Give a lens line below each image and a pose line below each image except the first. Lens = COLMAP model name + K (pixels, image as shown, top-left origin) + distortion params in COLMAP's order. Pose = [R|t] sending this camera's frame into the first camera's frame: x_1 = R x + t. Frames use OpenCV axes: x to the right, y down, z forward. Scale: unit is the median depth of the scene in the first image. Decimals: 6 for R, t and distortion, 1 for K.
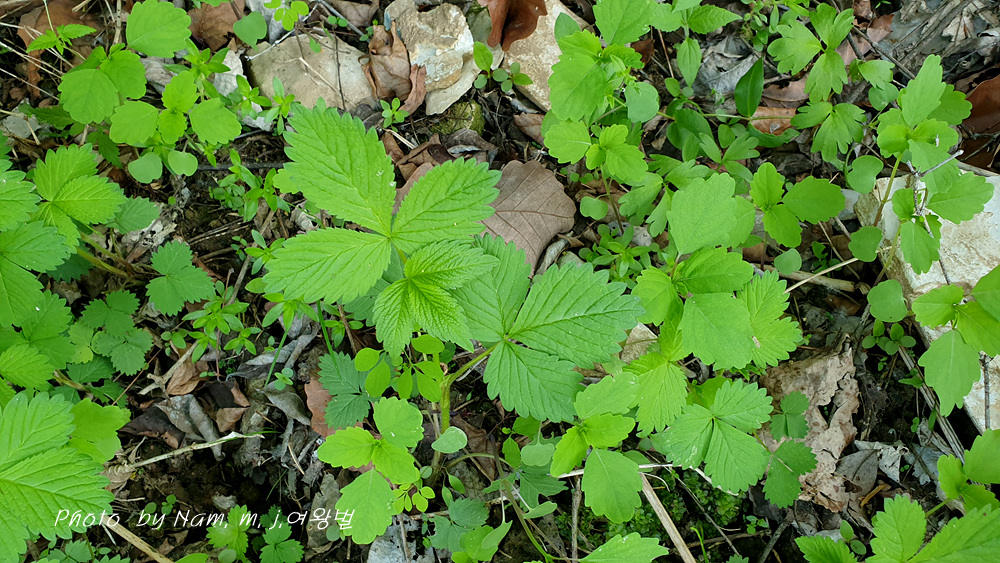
lens RADIAL K [[763.3, 0, 500.0], [0, 763.3, 281.5], [0, 0, 1]] dist [-0.010343, -0.005218]
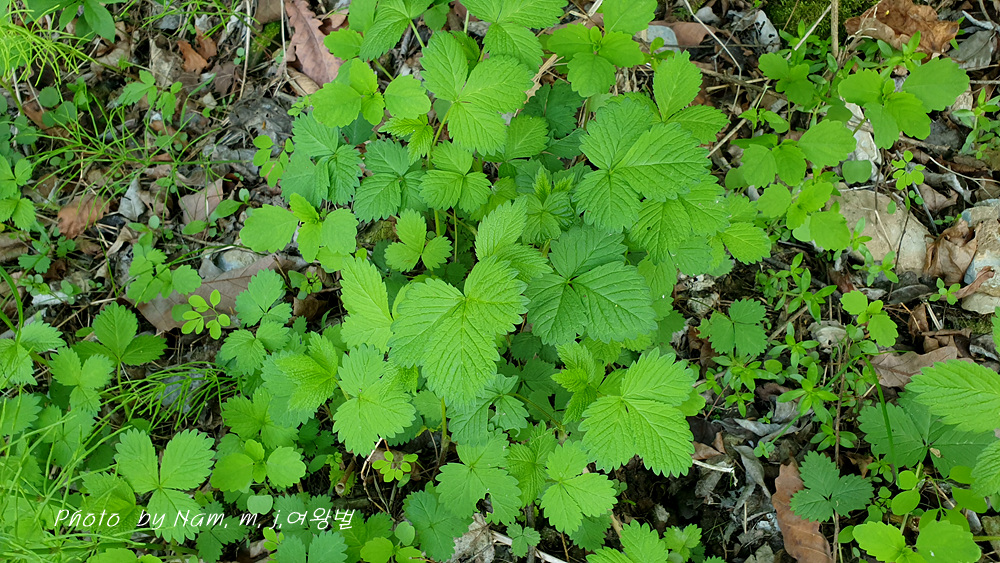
lens RADIAL K [[763.3, 0, 500.0], [0, 763.3, 281.5], [0, 0, 1]] dist [-0.010343, -0.005218]
pose [[0.826888, 0.485319, -0.284116, -0.364973], [-0.523615, 0.848721, -0.074160, 0.183956], [0.205144, 0.210089, 0.955917, -0.195140]]
